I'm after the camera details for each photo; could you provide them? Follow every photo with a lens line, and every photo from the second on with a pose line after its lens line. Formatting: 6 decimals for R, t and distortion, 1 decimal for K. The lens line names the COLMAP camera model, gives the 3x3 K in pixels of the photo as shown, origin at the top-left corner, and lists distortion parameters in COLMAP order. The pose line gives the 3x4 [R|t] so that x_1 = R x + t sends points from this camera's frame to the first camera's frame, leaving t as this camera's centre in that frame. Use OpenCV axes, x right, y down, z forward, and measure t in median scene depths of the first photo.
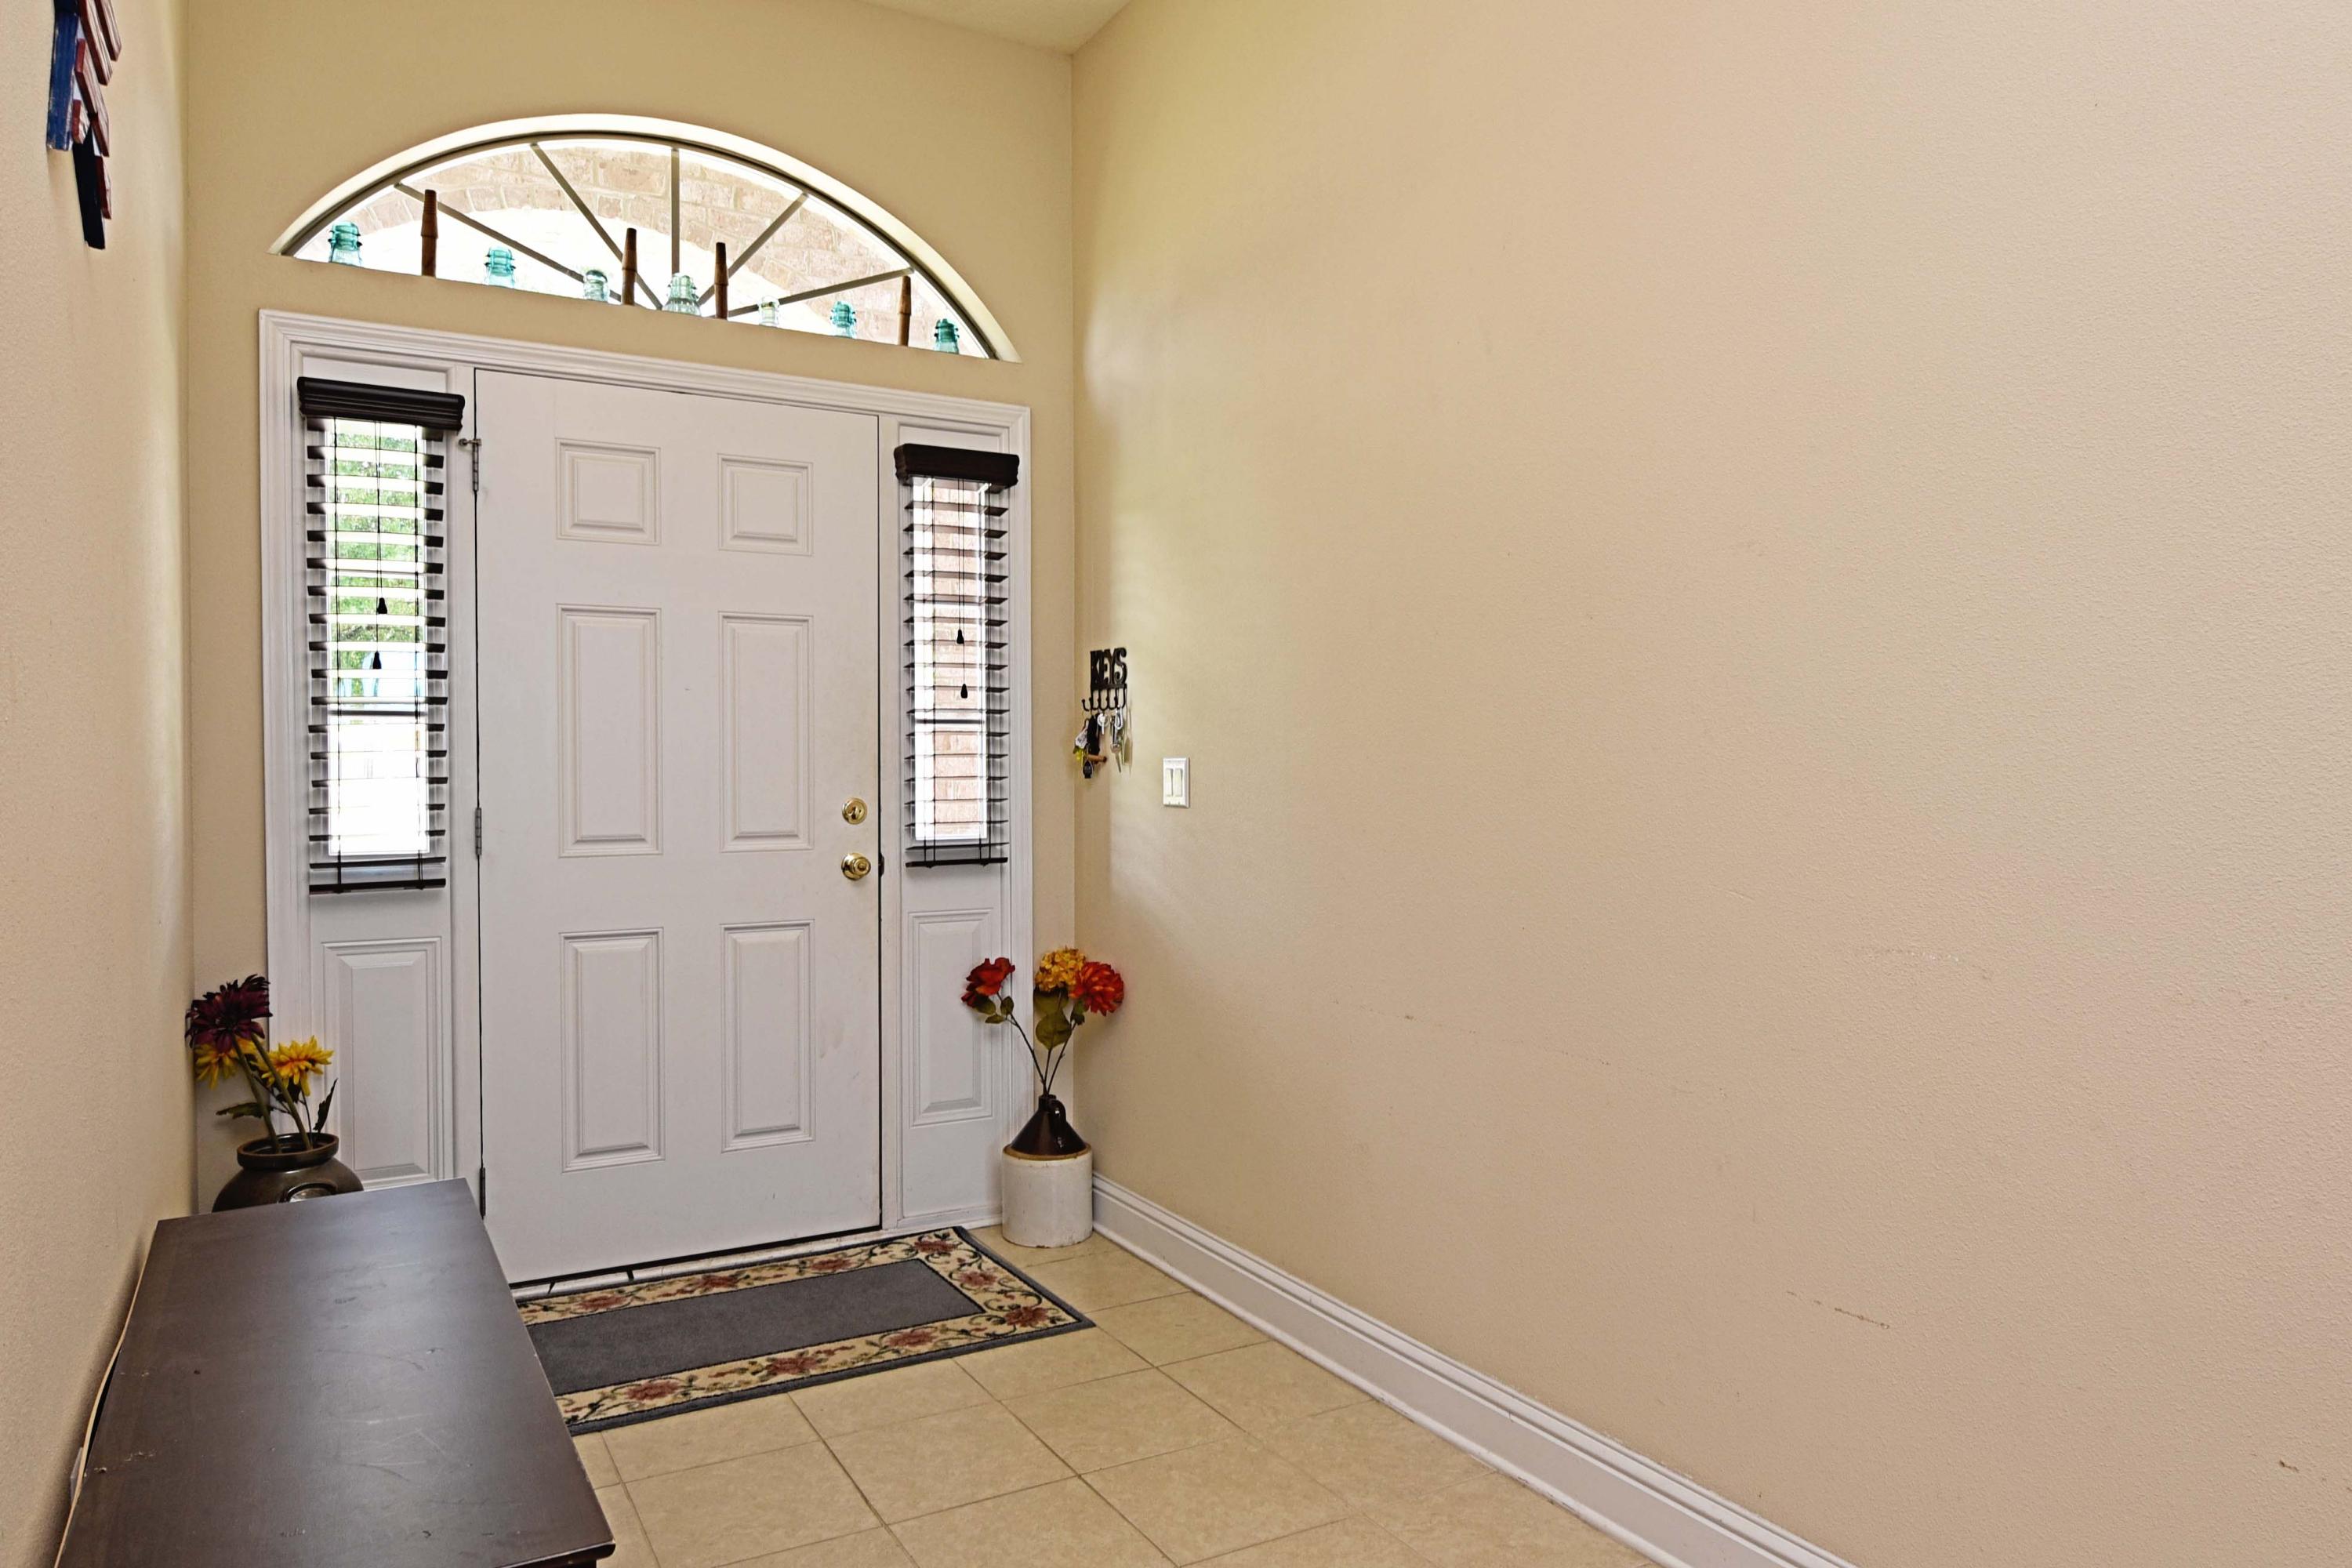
lens RADIAL K [[1500.4, 0, 1176.0], [0, 1500.4, 784.0], [0, 0, 1]] dist [-0.040941, -0.001183]
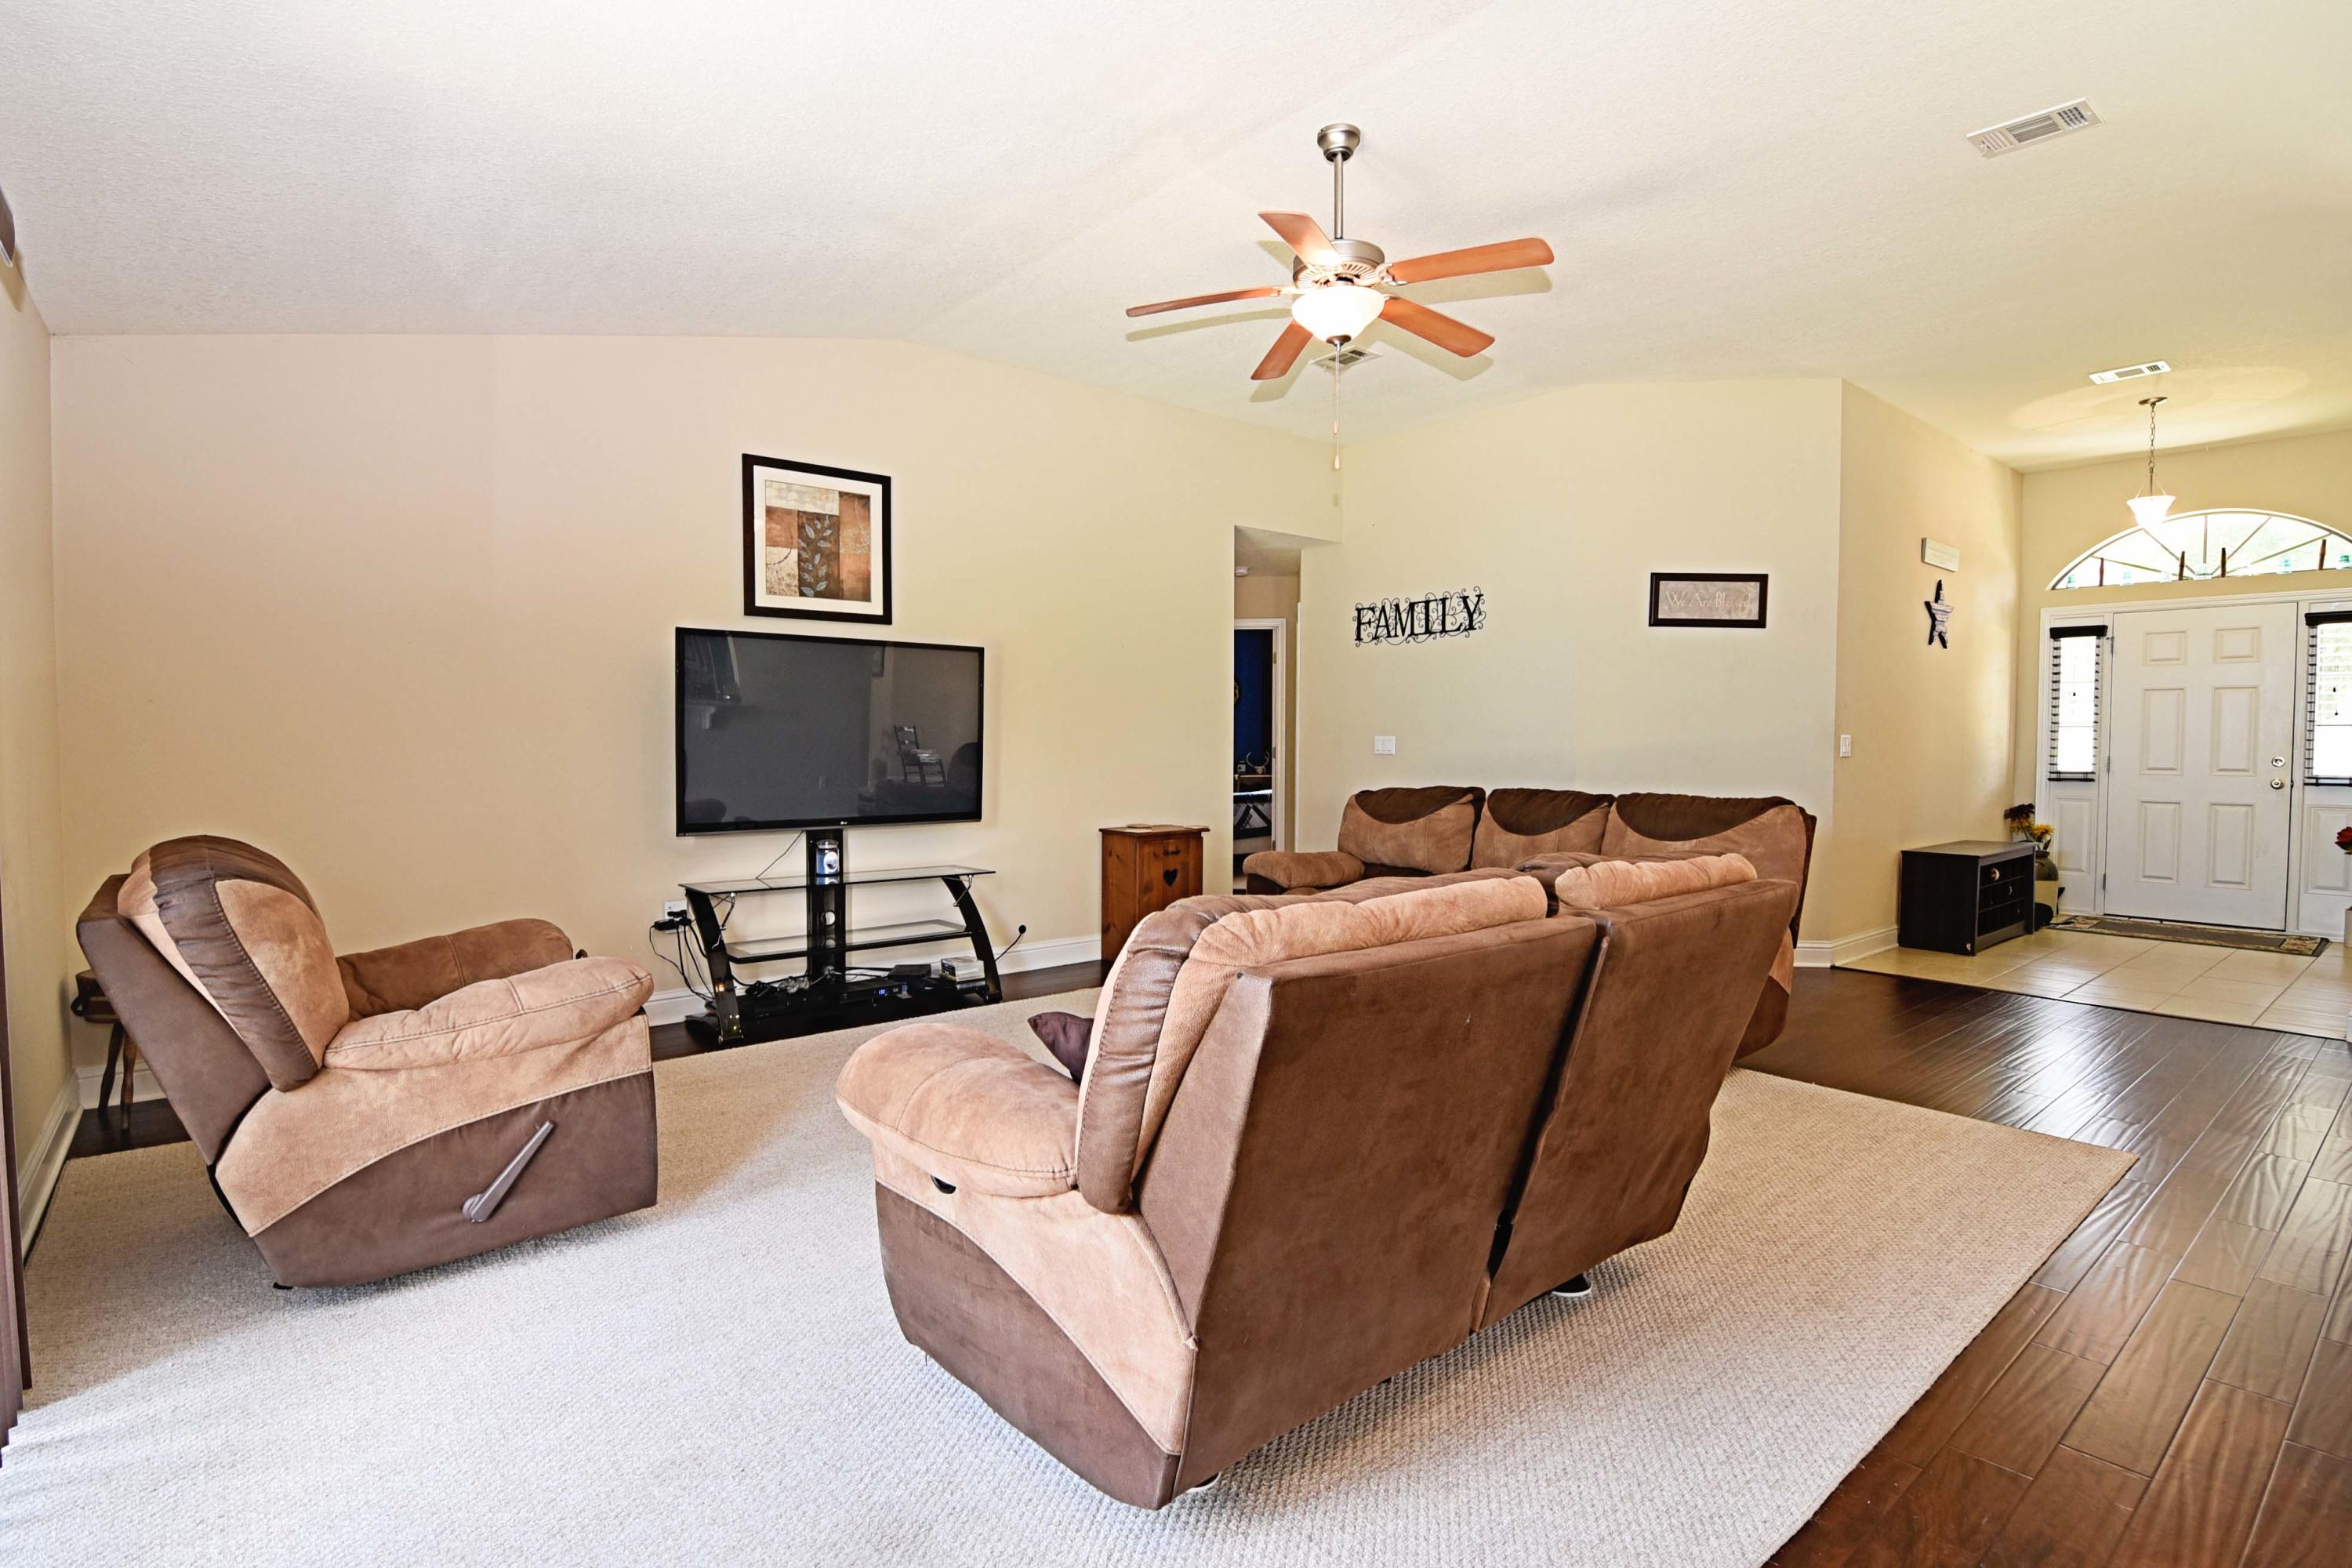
lens RADIAL K [[1139.4, 0, 1166.3], [0, 1139.4, 784.5], [0, 0, 1]] dist [-0.002944, -0.011285]
pose [[0.152004, 0.029671, -0.987934, 1.573513], [-0.022194, 0.999400, 0.026601, 0.055606], [0.988131, 0.017883, 0.152571, -1.311768]]
